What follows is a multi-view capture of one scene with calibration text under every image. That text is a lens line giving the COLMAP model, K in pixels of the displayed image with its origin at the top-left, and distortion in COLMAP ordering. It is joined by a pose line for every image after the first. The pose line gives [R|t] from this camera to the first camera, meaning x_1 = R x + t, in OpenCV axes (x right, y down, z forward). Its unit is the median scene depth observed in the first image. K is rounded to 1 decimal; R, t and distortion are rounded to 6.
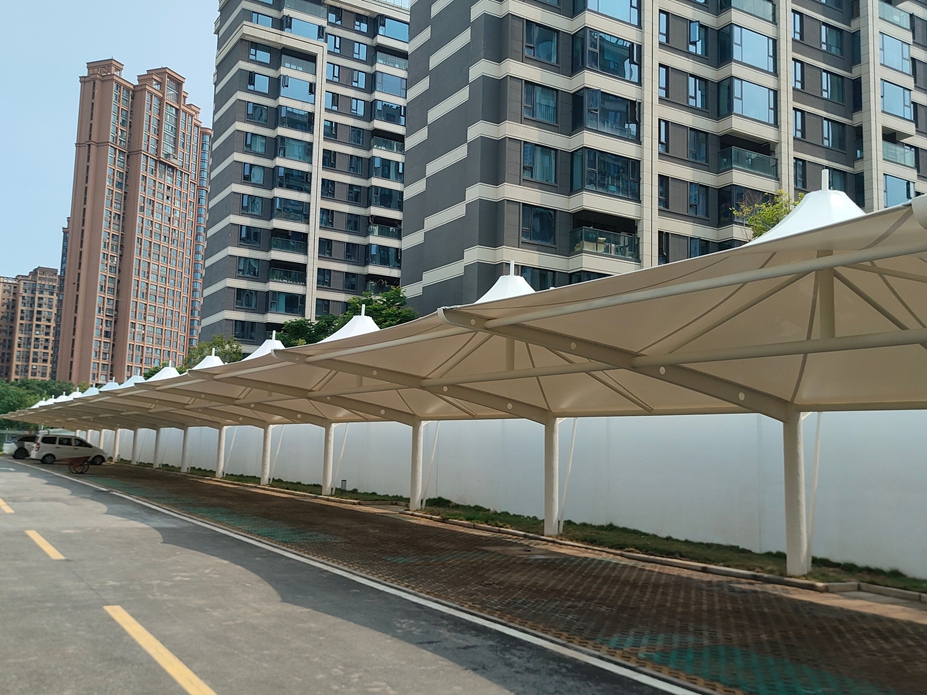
lens RADIAL K [[897.2, 0, 441.4], [0, 897.2, 334.2], [0, 0, 1]] dist [0.048597, 0.000000]
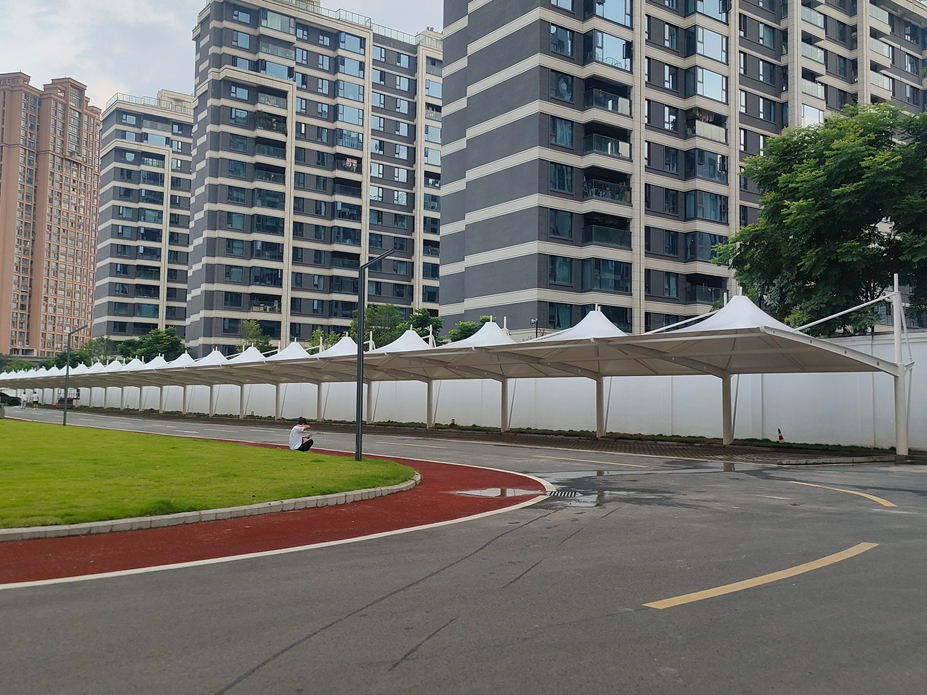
lens RADIAL K [[897.2, 0, 484.5], [0, 897.2, 328.0], [0, 0, 1]] dist [0.048597, 0.000000]
pose [[0.992421, -0.008769, 0.122568, 0.085604], [0.002663, 0.998751, 0.049898, -0.029578], [-0.122852, -0.049193, 0.991205, -0.259220]]
